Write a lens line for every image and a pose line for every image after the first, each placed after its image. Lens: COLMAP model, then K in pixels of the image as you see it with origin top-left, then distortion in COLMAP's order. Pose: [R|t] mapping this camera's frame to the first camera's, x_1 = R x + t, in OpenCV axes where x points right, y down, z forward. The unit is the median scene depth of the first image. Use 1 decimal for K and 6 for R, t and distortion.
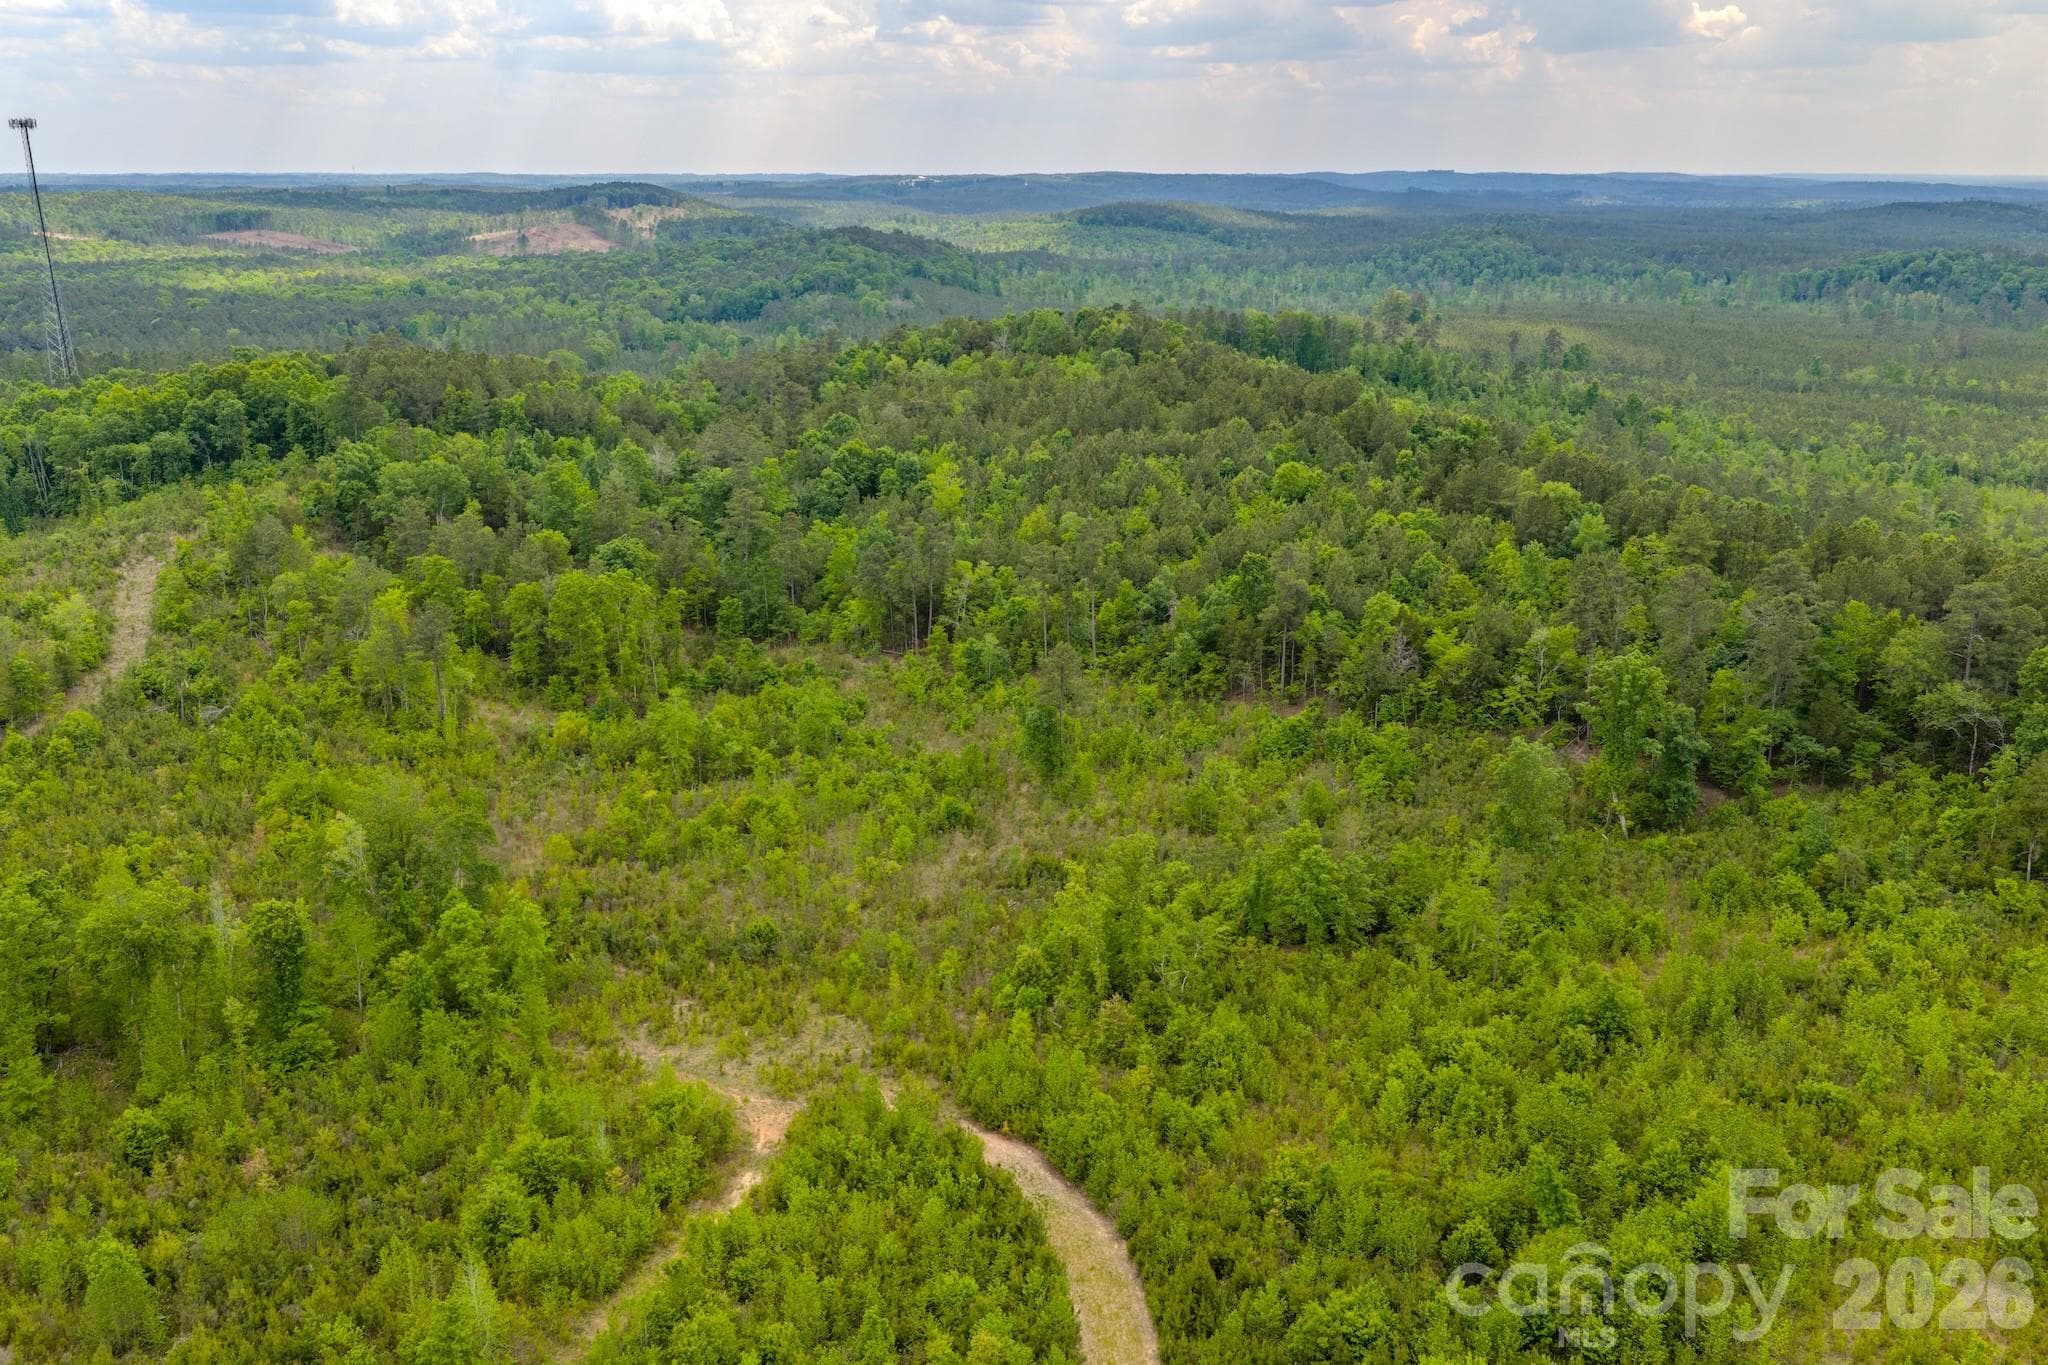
lens RADIAL K [[1698.0, 0, 1022.3], [0, 1698.0, 682.0], [0, 0, 1]] dist [0.019752, -0.025026]
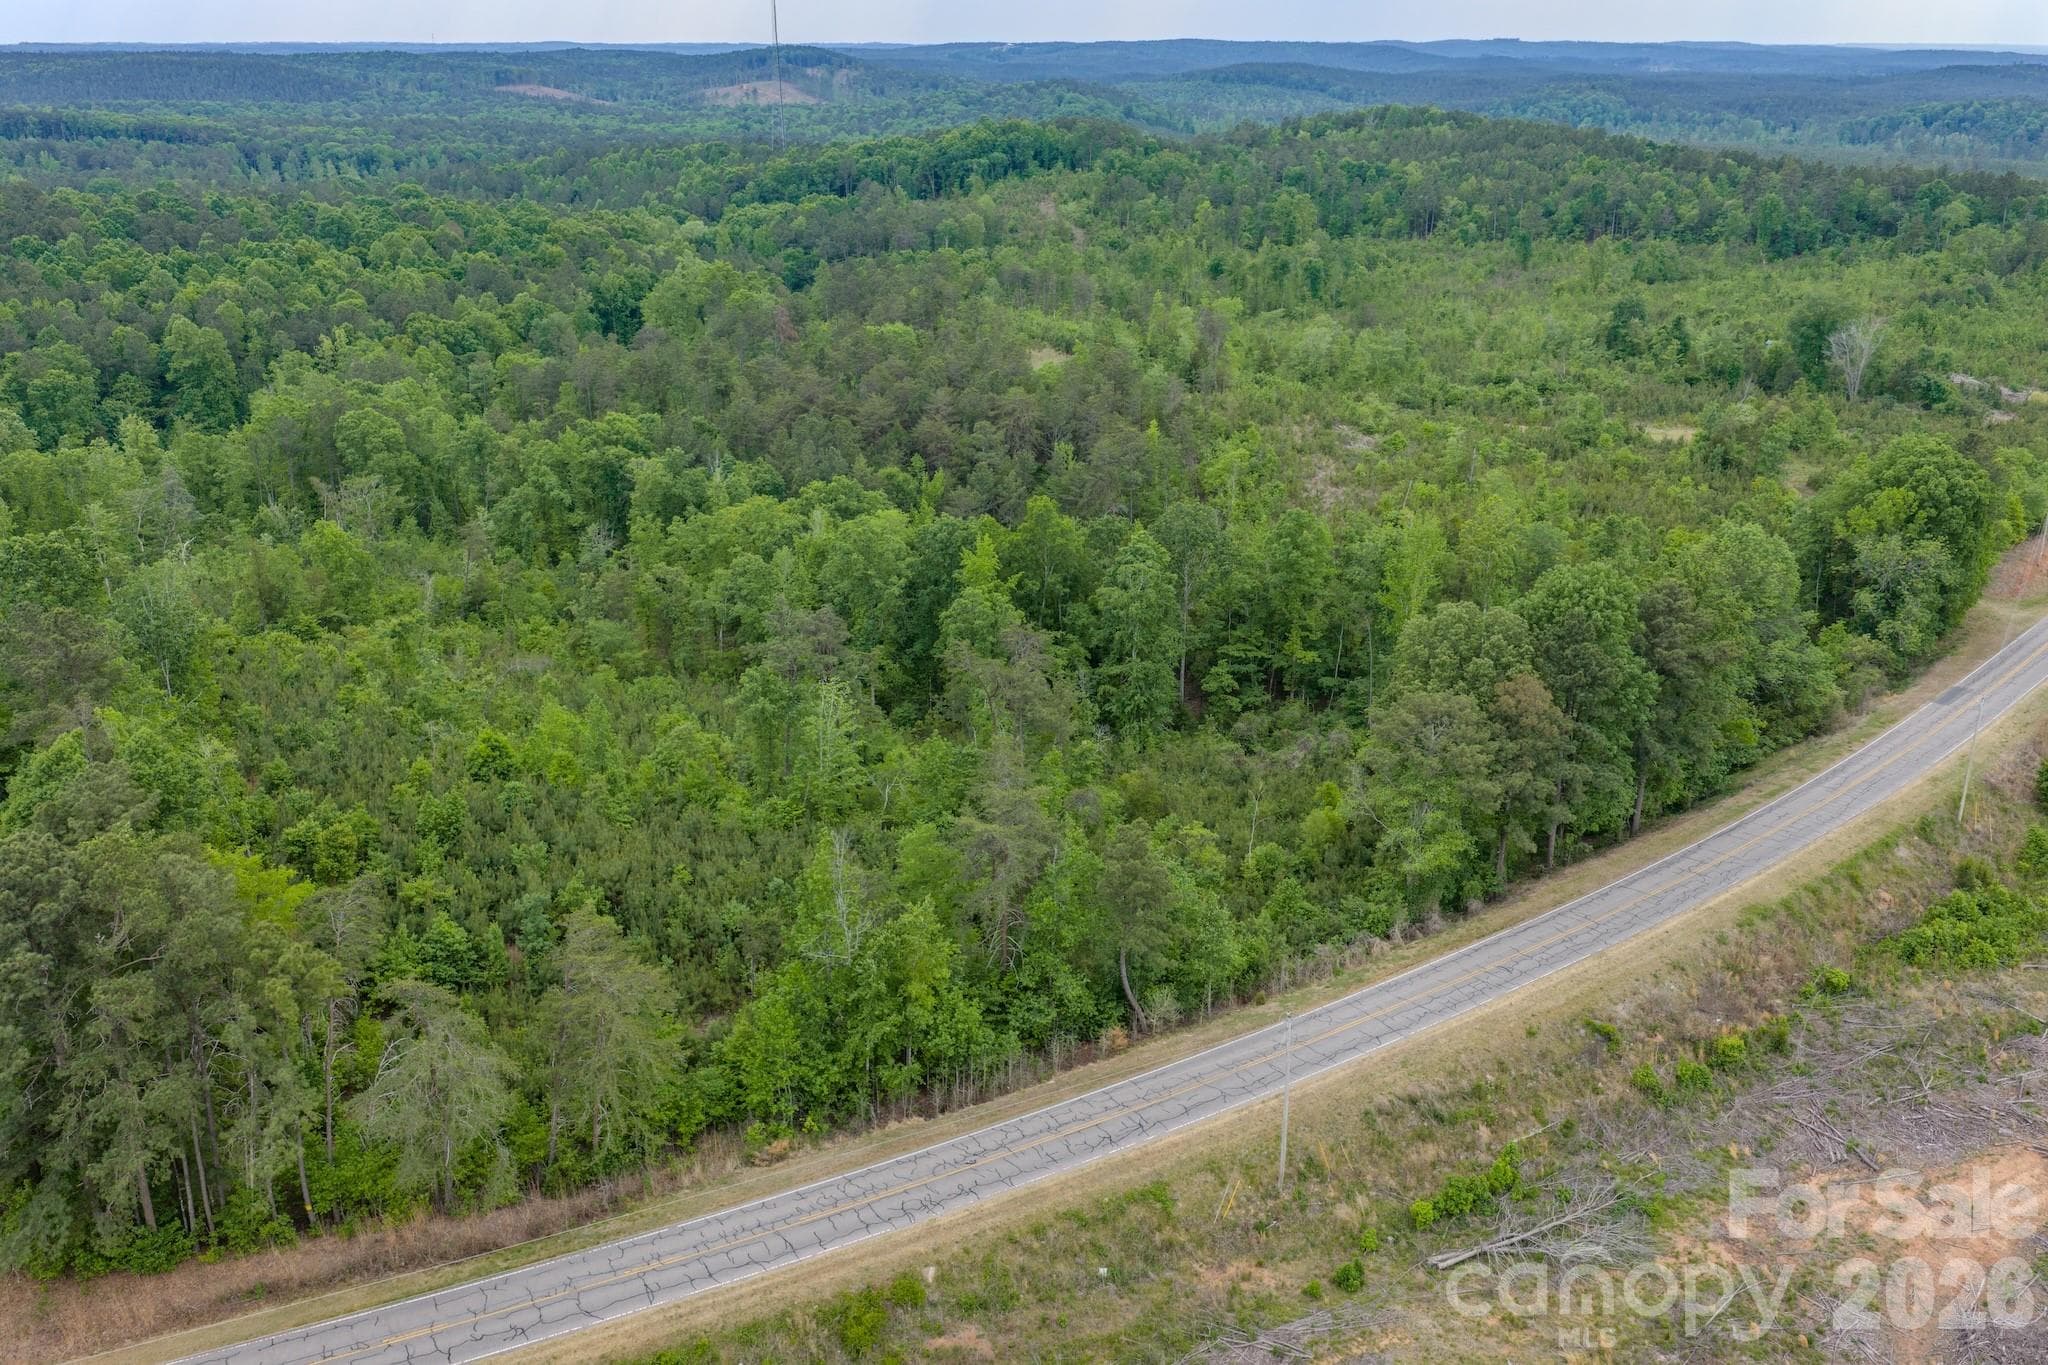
lens RADIAL K [[1698.0, 0, 1023.1], [0, 1698.0, 680.8], [0, 0, 1]] dist [0.019752, -0.025026]
pose [[0.999765, 0.007833, -0.020237, -0.433020], [-0.006446, 0.997686, 0.067691, 0.329980], [0.020720, -0.067544, 0.997501, -0.998168]]
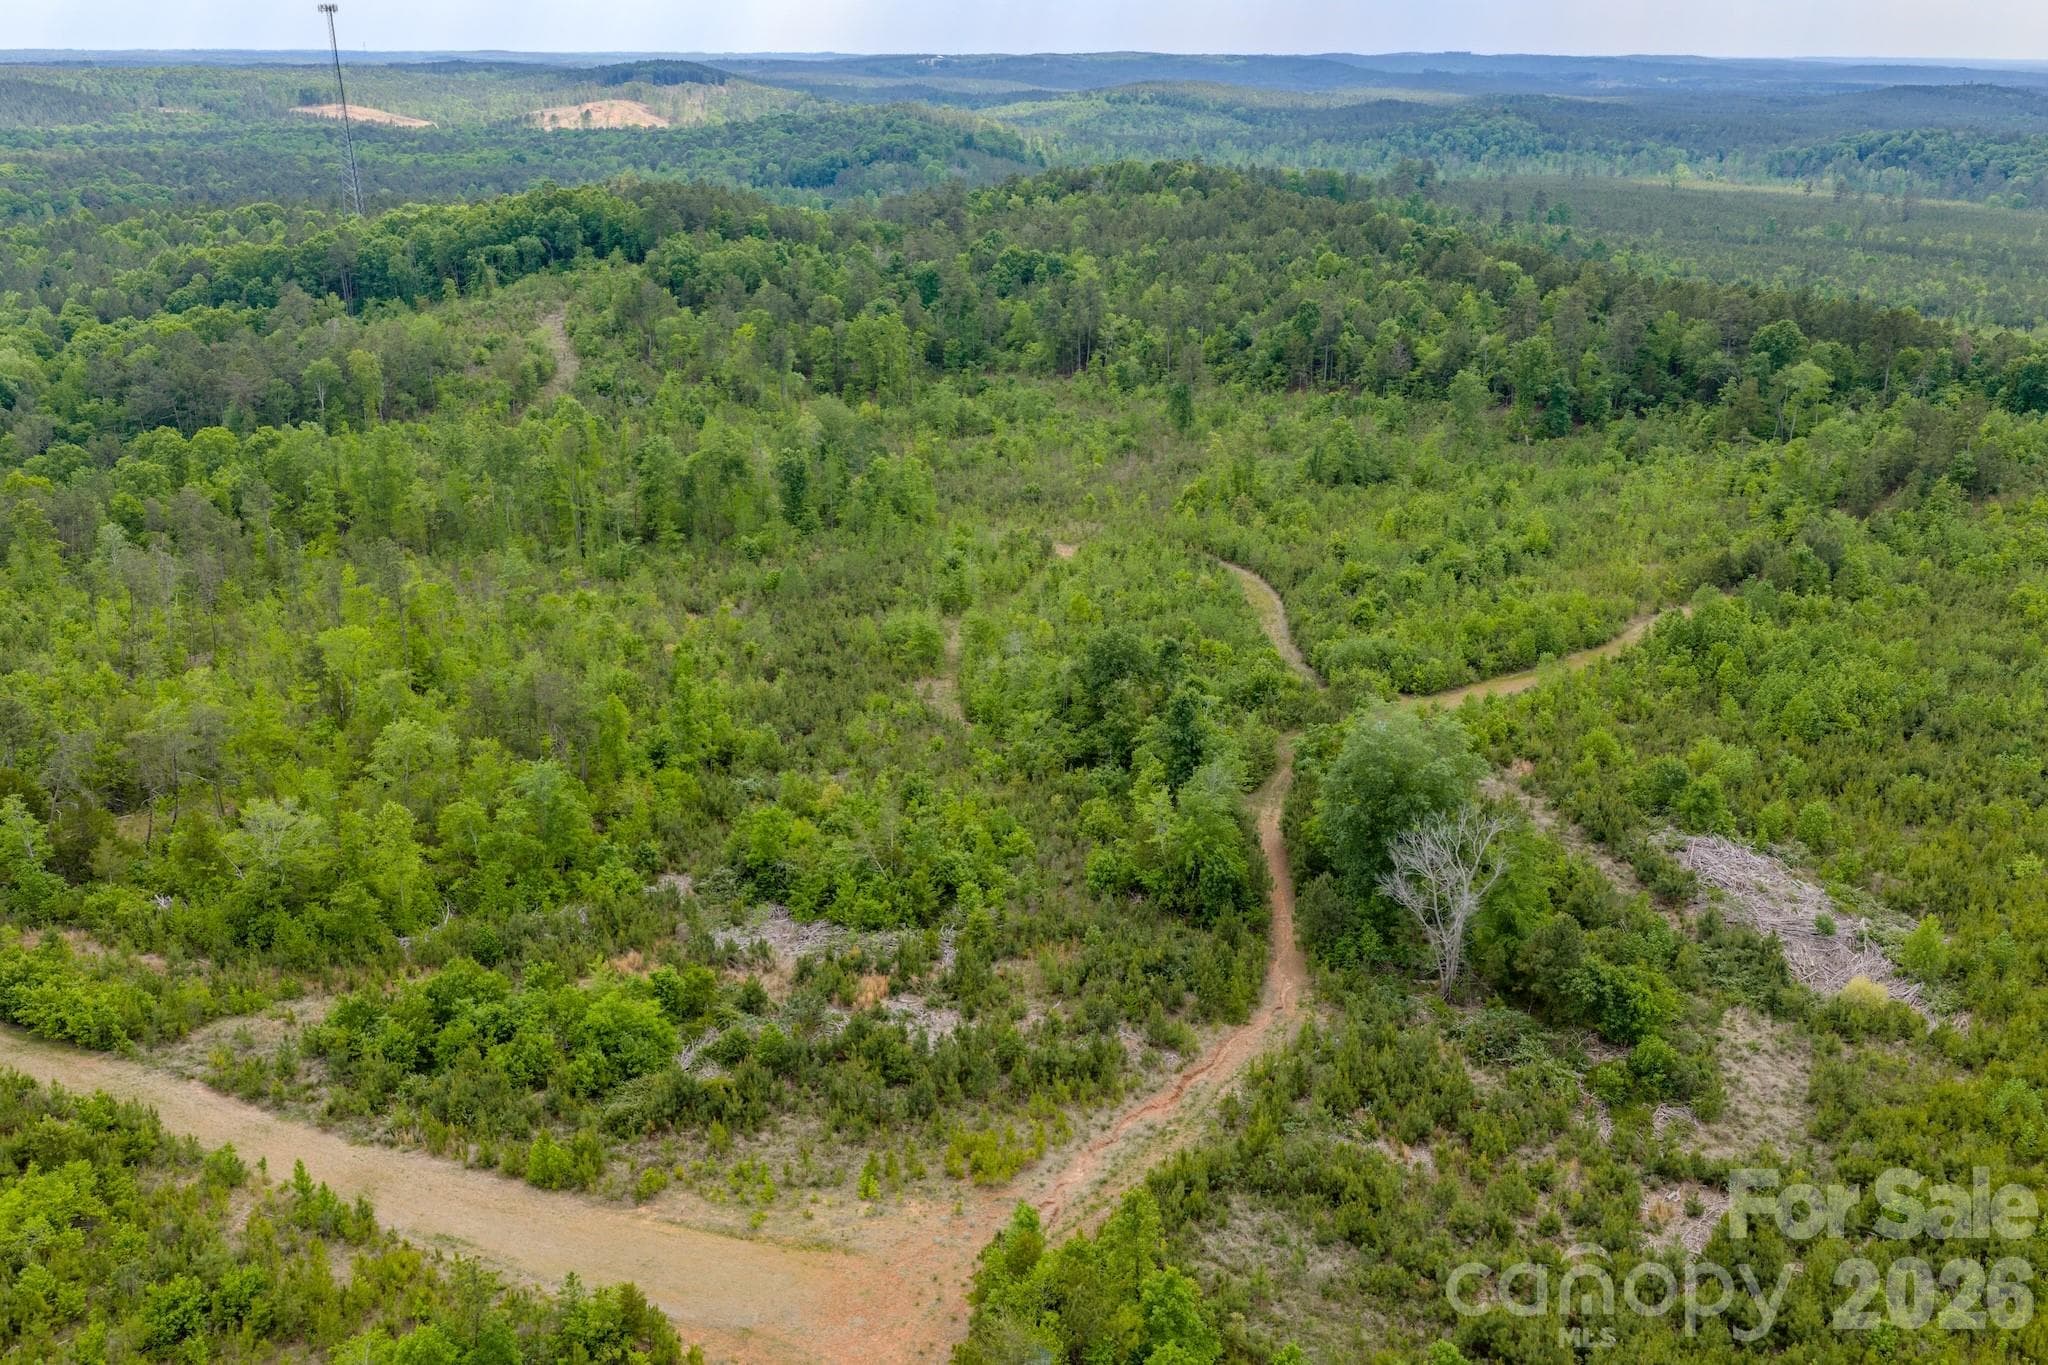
lens RADIAL K [[1698.0, 0, 1023.2], [0, 1698.0, 686.4], [0, 0, 1]] dist [0.019752, -0.025026]
pose [[0.999985, 0.005039, -0.002269, -0.087939], [-0.004879, 0.997841, 0.065489, 0.131528], [0.002594, -0.065477, 0.997851, -0.429970]]
